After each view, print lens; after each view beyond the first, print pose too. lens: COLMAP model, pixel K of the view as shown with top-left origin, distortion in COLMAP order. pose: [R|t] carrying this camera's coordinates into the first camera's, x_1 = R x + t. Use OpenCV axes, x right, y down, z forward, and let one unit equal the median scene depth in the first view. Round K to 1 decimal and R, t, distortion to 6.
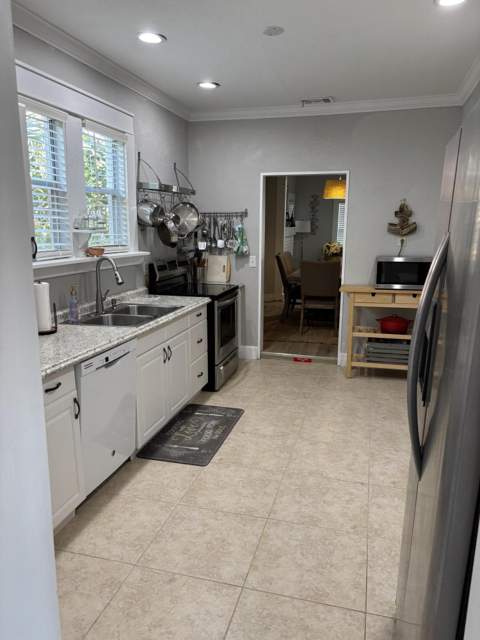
lens RADIAL K [[485.0, 0, 237.4], [0, 485.0, 322.3], [0, 0, 1]] dist [0.035900, -0.045624]
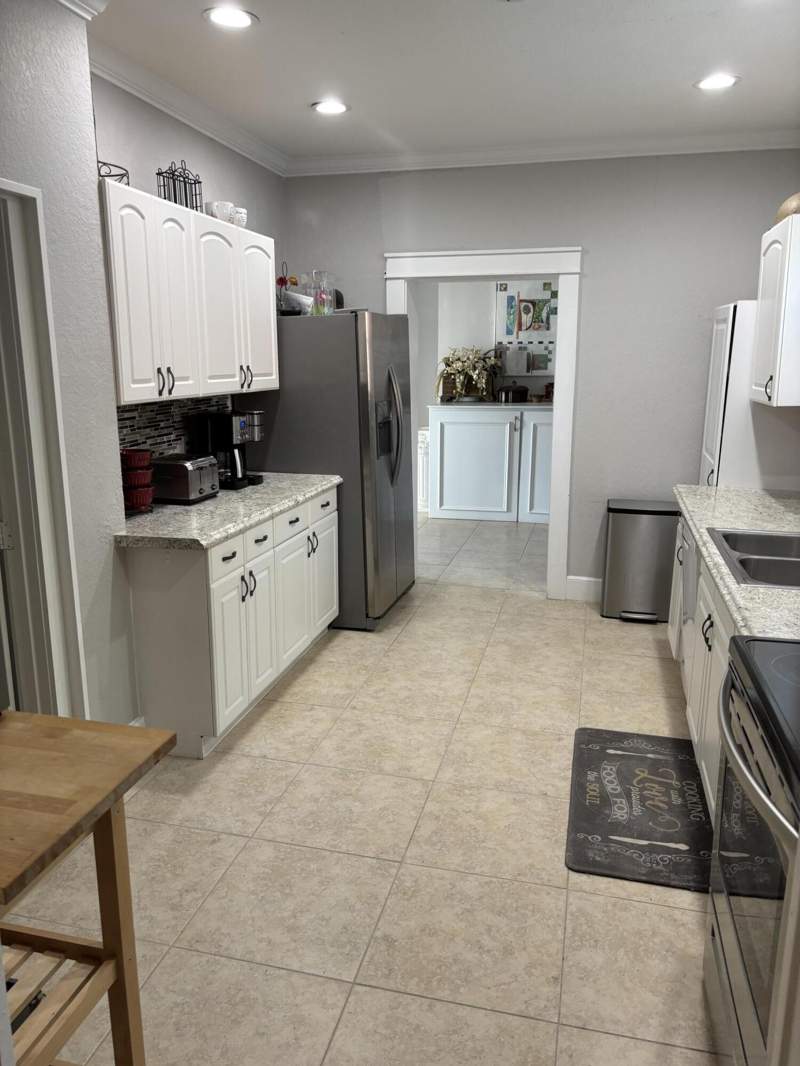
lens RADIAL K [[807.9, 0, 401.9], [0, 807.9, 536.2], [0, 0, 1]] dist [0.035900, -0.045624]
pose [[-0.999483, 0.009754, -0.030632, 0.073203], [-0.003654, 0.912207, 0.409713, -0.141221], [0.031940, 0.409613, -0.911700, 0.681672]]
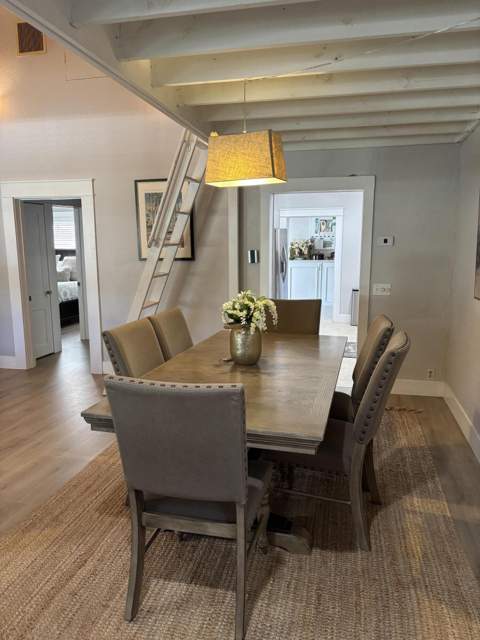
lens RADIAL K [[485.0, 0, 241.8], [0, 485.0, 323.3], [0, 0, 1]] dist [0.035900, -0.045624]
pose [[-0.999494, 0.006148, -0.031206, 0.183494], [-0.005598, 0.931820, 0.362877, -0.240960], [0.031309, 0.362868, -0.931314, 1.154113]]
